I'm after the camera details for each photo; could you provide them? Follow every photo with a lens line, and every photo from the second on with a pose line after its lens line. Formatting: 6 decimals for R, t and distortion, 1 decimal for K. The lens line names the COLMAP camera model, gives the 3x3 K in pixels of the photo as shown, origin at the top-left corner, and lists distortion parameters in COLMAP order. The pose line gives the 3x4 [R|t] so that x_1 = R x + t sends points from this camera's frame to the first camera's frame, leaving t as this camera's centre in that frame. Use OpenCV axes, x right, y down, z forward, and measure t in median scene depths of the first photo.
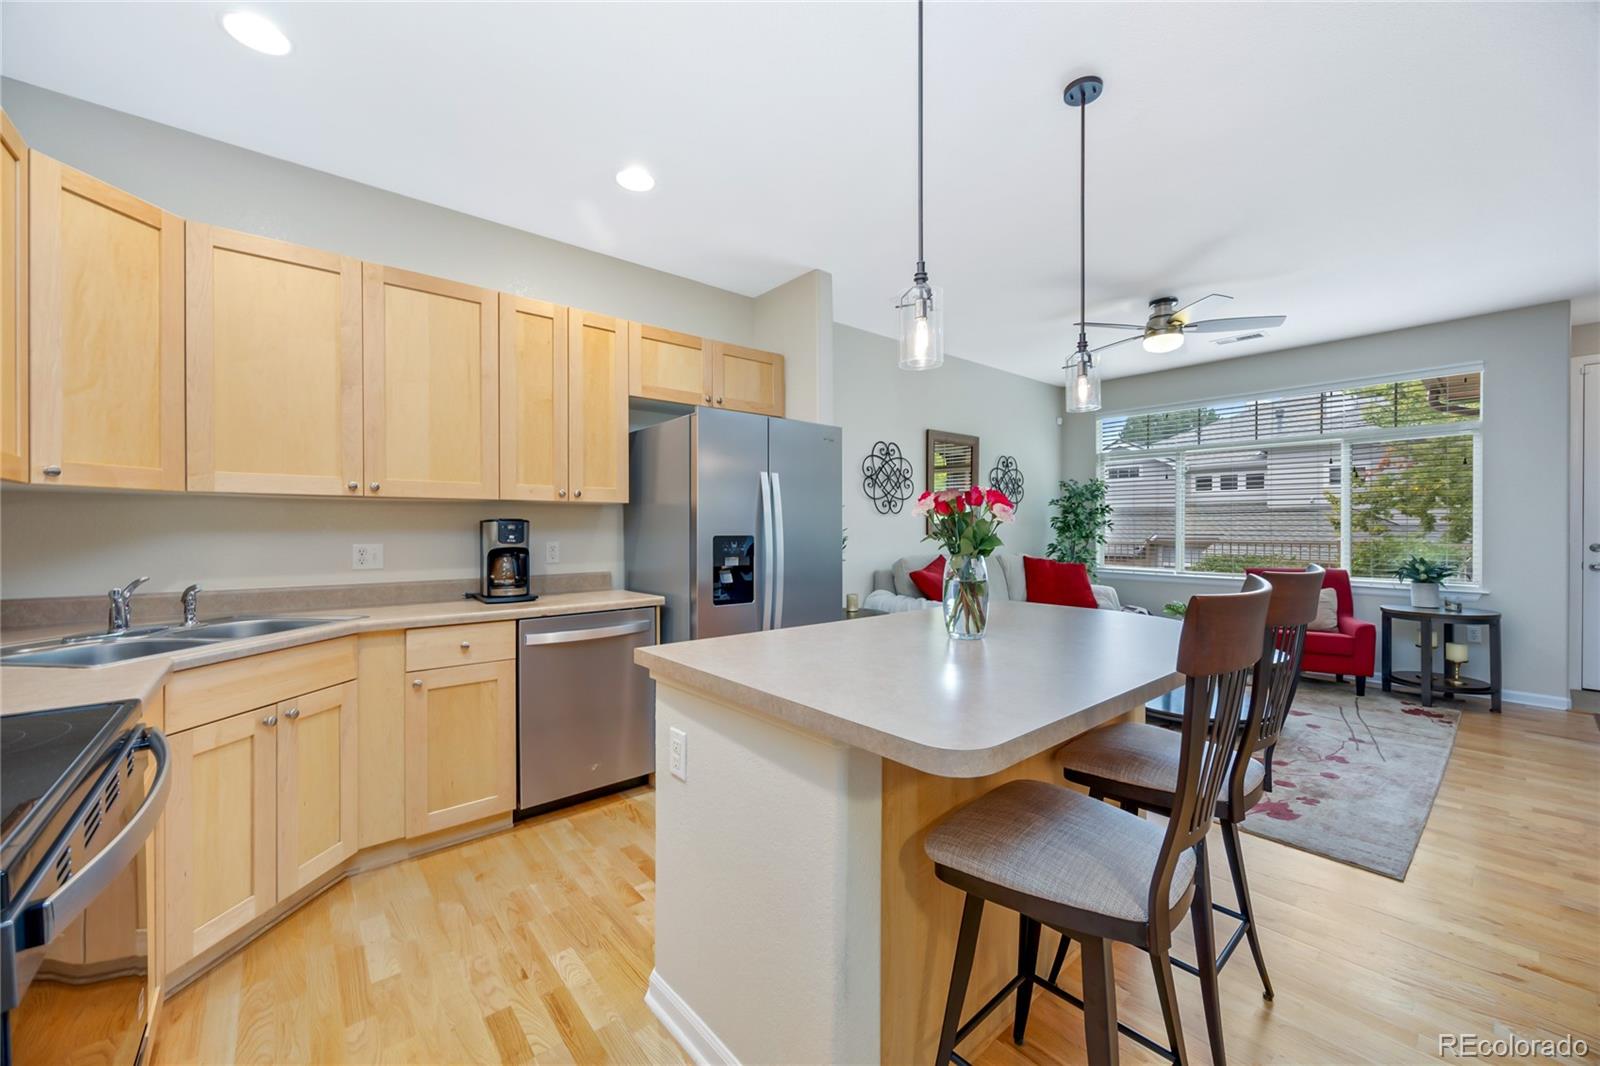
lens RADIAL K [[623.7, 0, 791.3], [0, 623.7, 529.1], [0, 0, 1]] dist [0.001565, -0.000633]
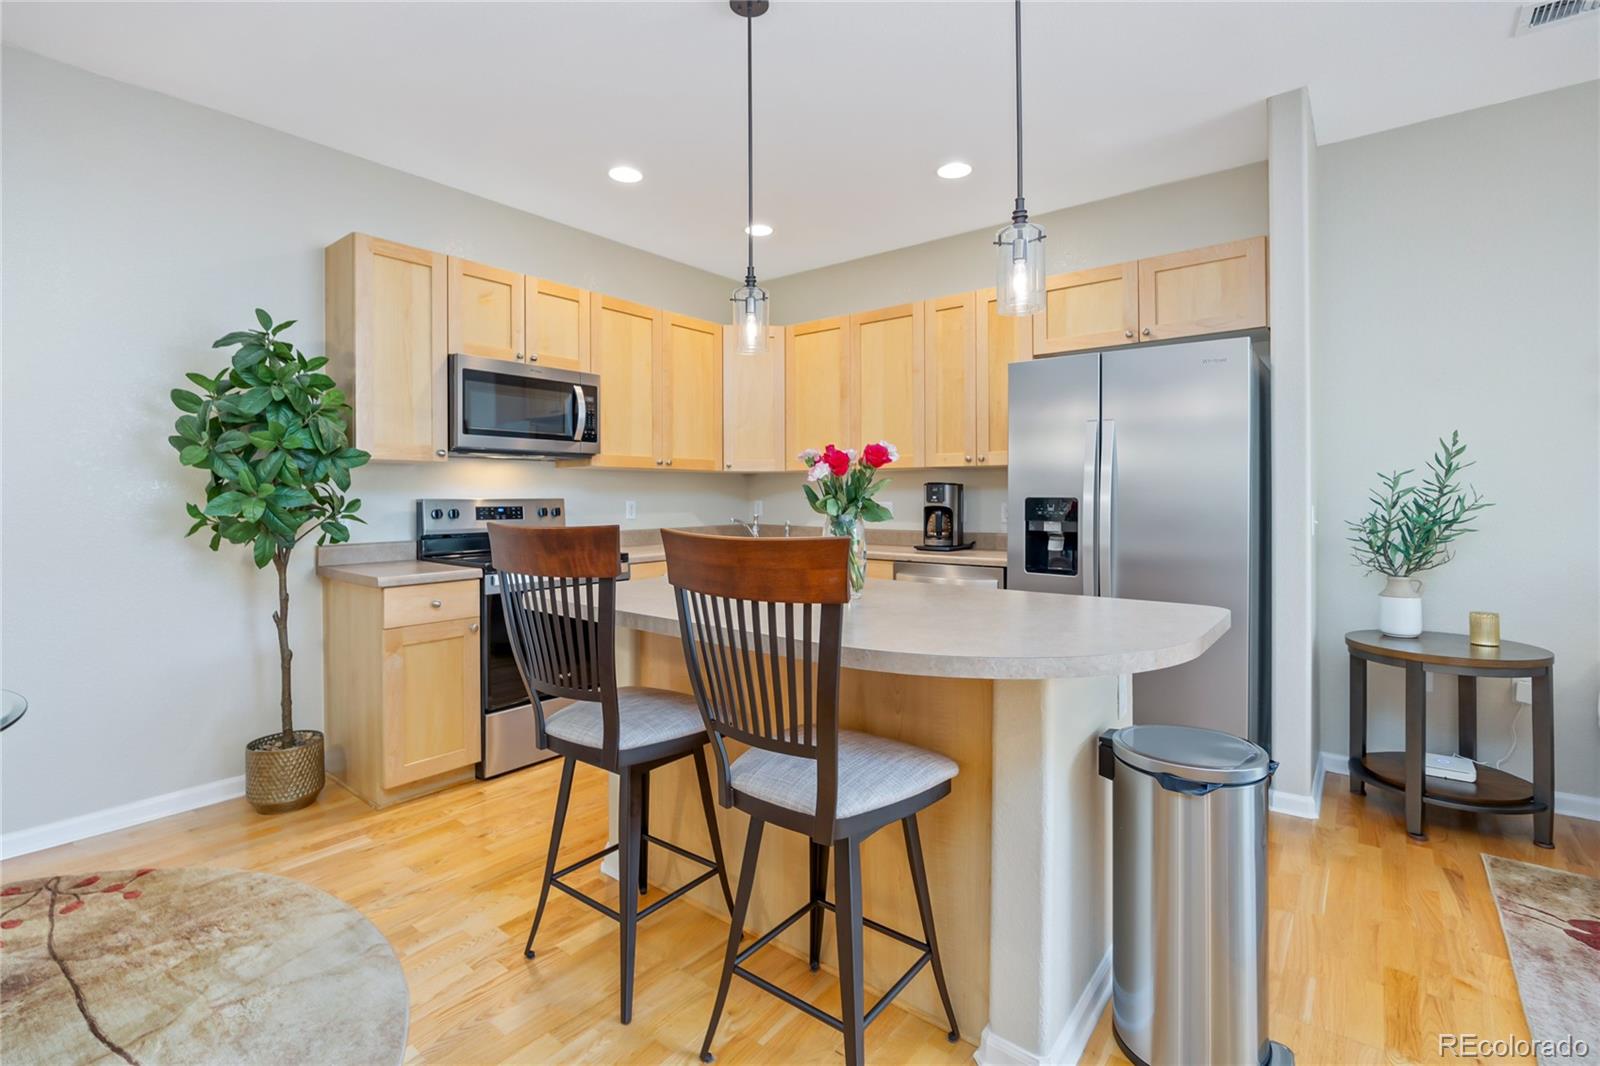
lens RADIAL K [[726.4, 0, 792.5], [0, 726.4, 494.7], [0, 0, 1]] dist [-0.013755, 0.000061]
pose [[0.187061, 0.001572, -0.982347, 0.558007], [-0.001166, 0.999998, 0.001379, 0.003694], [0.982348, 0.000888, 0.187062, 0.290104]]
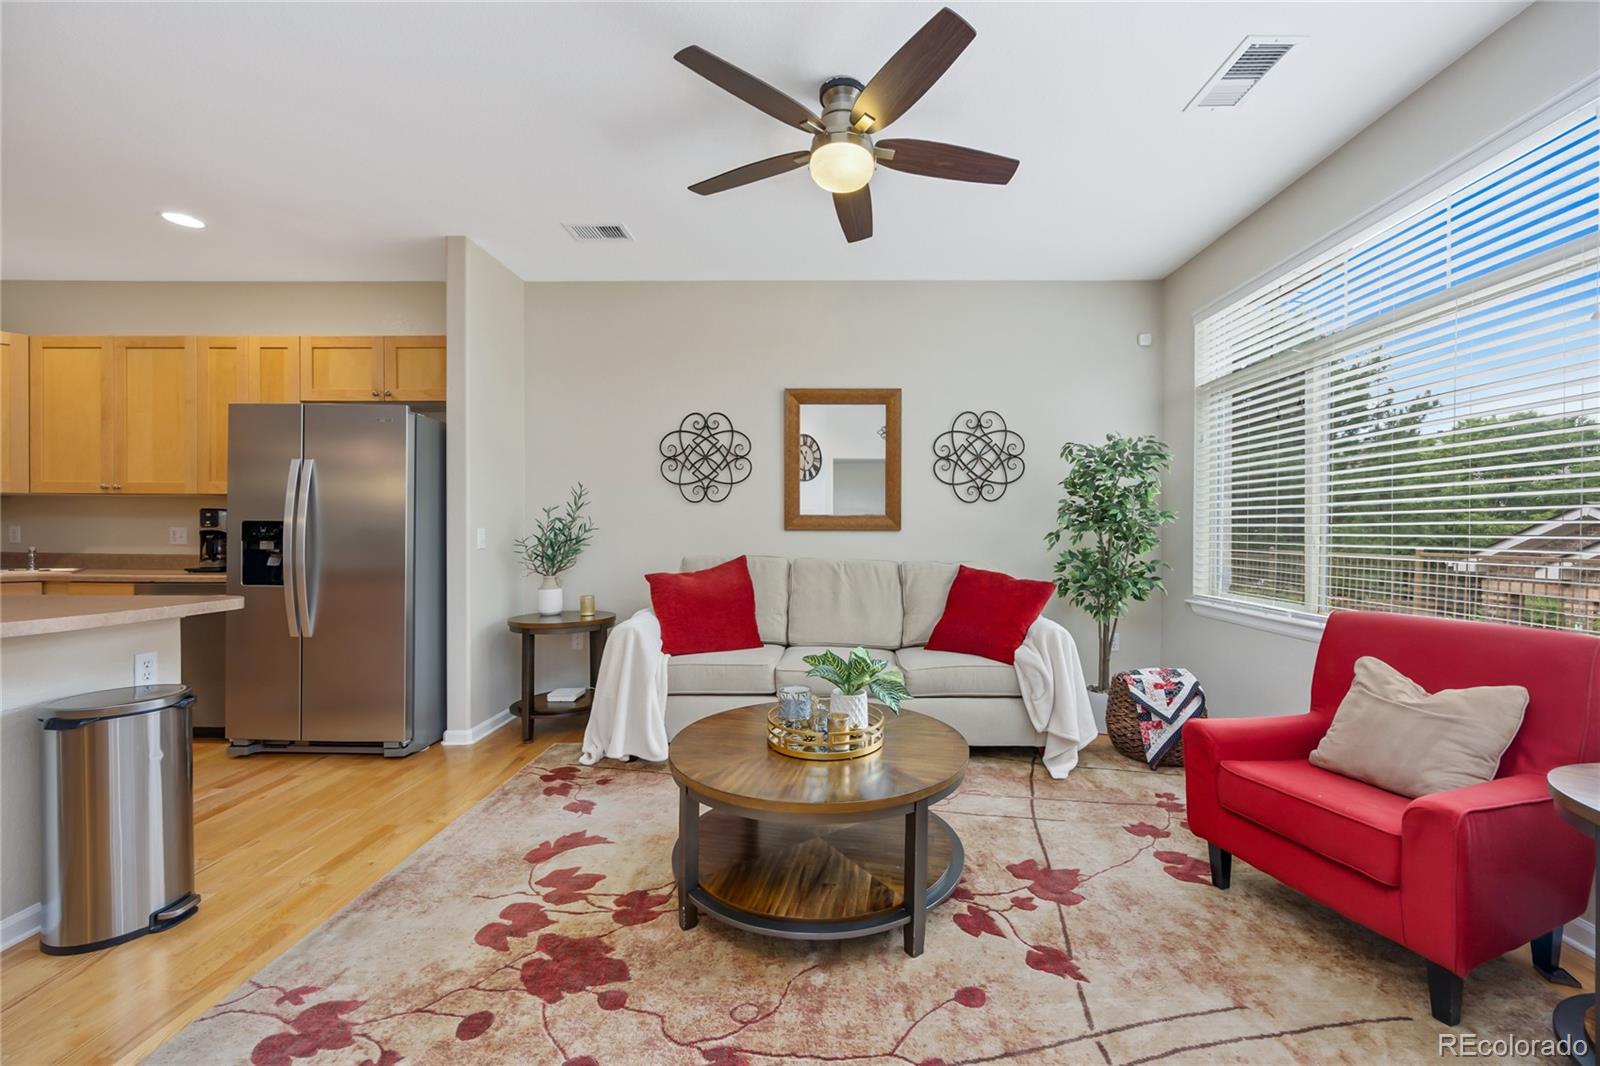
lens RADIAL K [[623.7, 0, 825.2], [0, 623.7, 537.9], [0, 0, 1]] dist [0.001565, -0.000633]
pose [[0.758068, 0.011711, -0.652071, 0.859697], [-0.008941, 0.999931, 0.007564, 0.014905], [0.652115, 0.000097, 0.758120, 0.532537]]
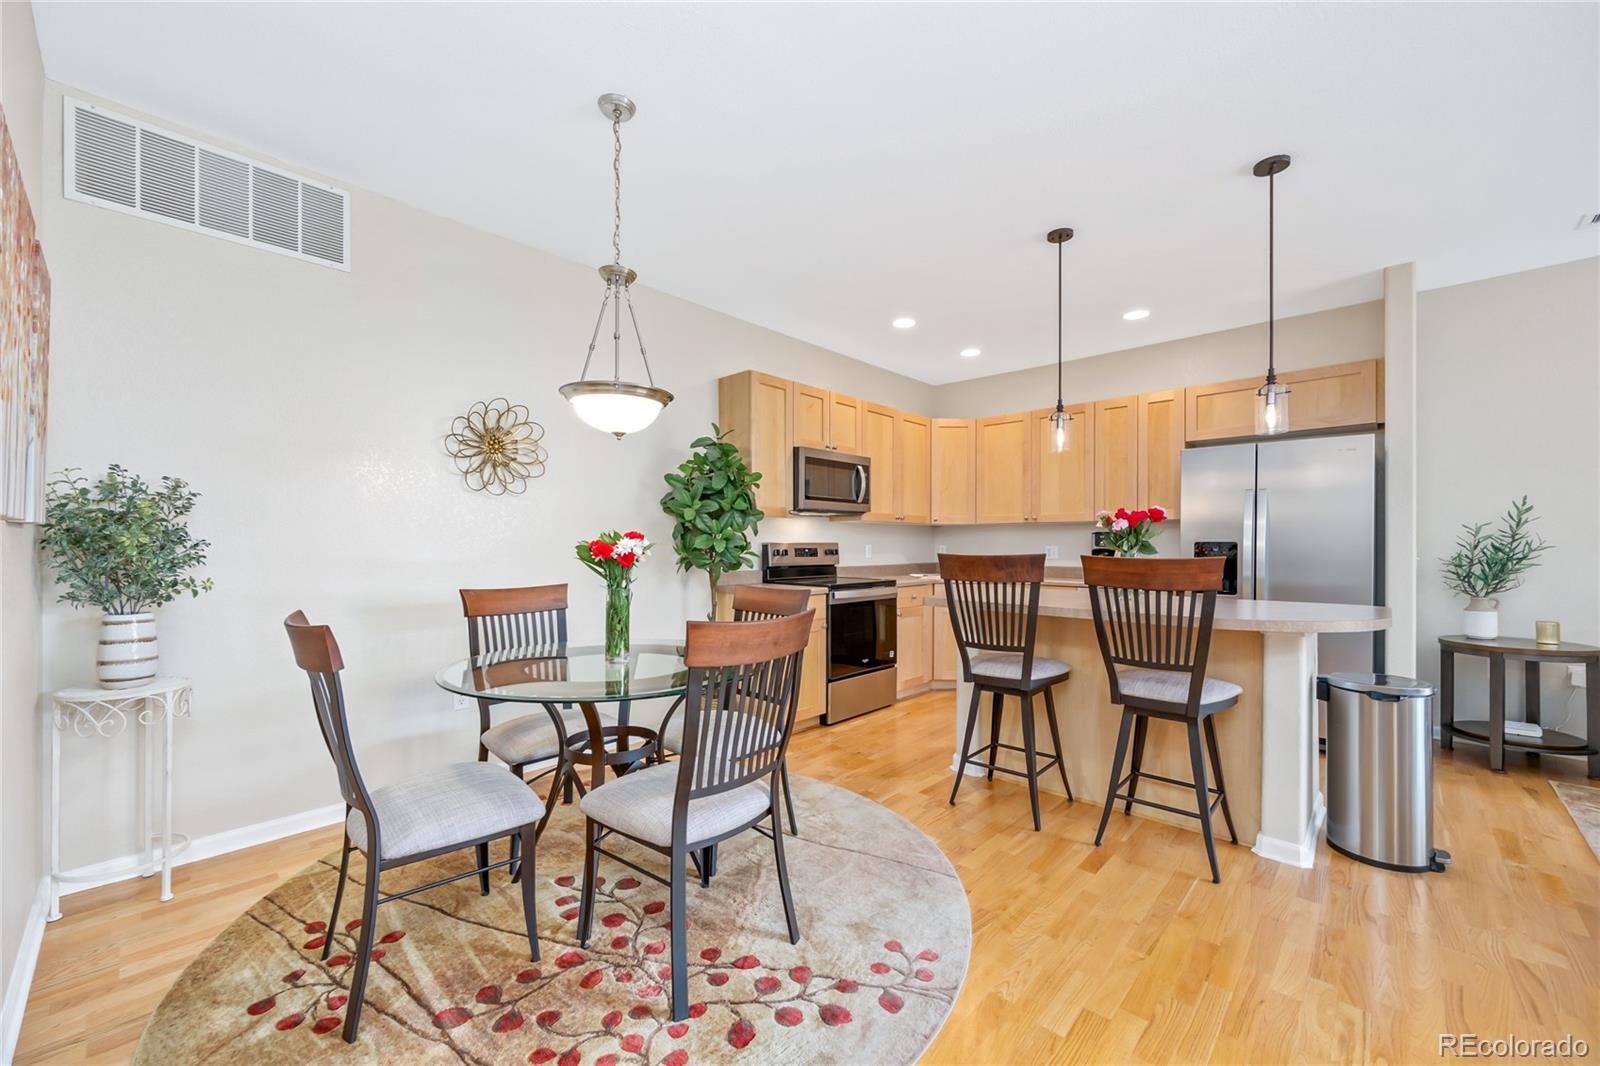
lens RADIAL K [[623.7, 0, 804.7], [0, 623.7, 545.1], [0, 0, 1]] dist [0.001565, -0.000633]
pose [[0.109940, 0.004524, -0.993928, 0.722190], [-0.002865, 0.999987, 0.004235, 0.009361], [0.993934, 0.002382, 0.109952, 0.005487]]
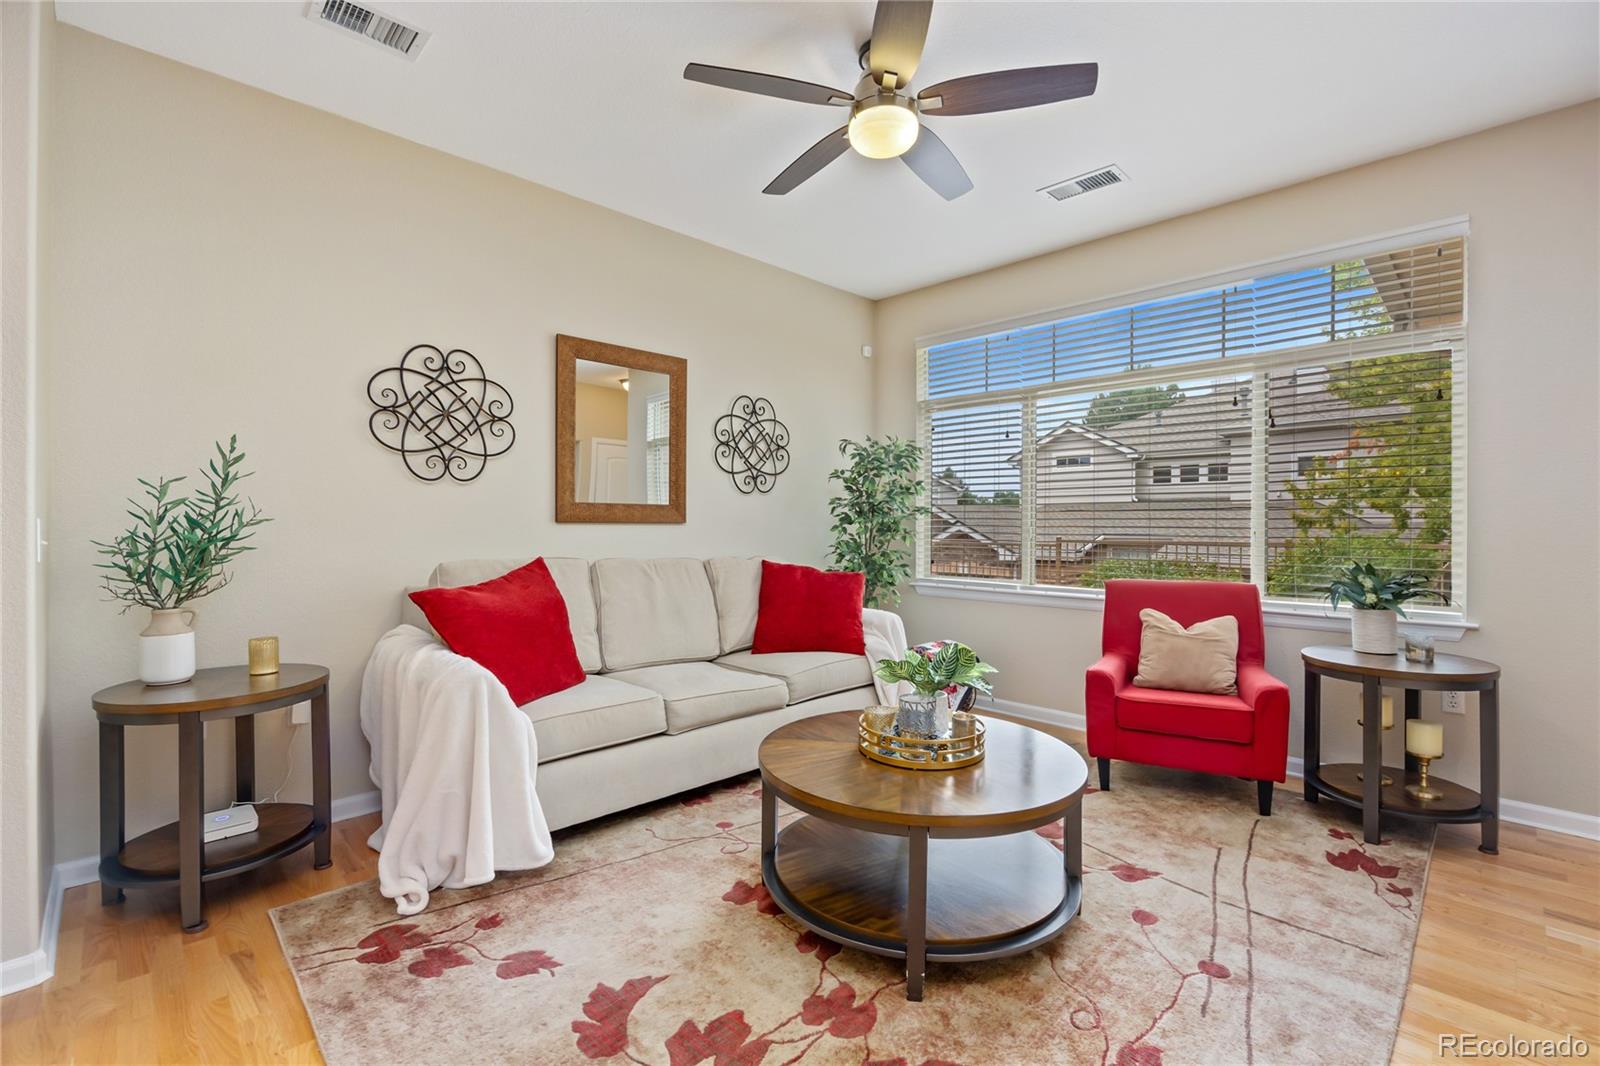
lens RADIAL K [[699.8, 0, 793.9], [0, 699.8, 527.7], [0, 0, 1]] dist [-0.015175, 0.000761]
pose [[0.997627, 0.004826, 0.068677, 0.447644], [-0.004637, 0.999985, -0.002906, 0.017552], [-0.068690, 0.002581, 0.997635, 0.411676]]
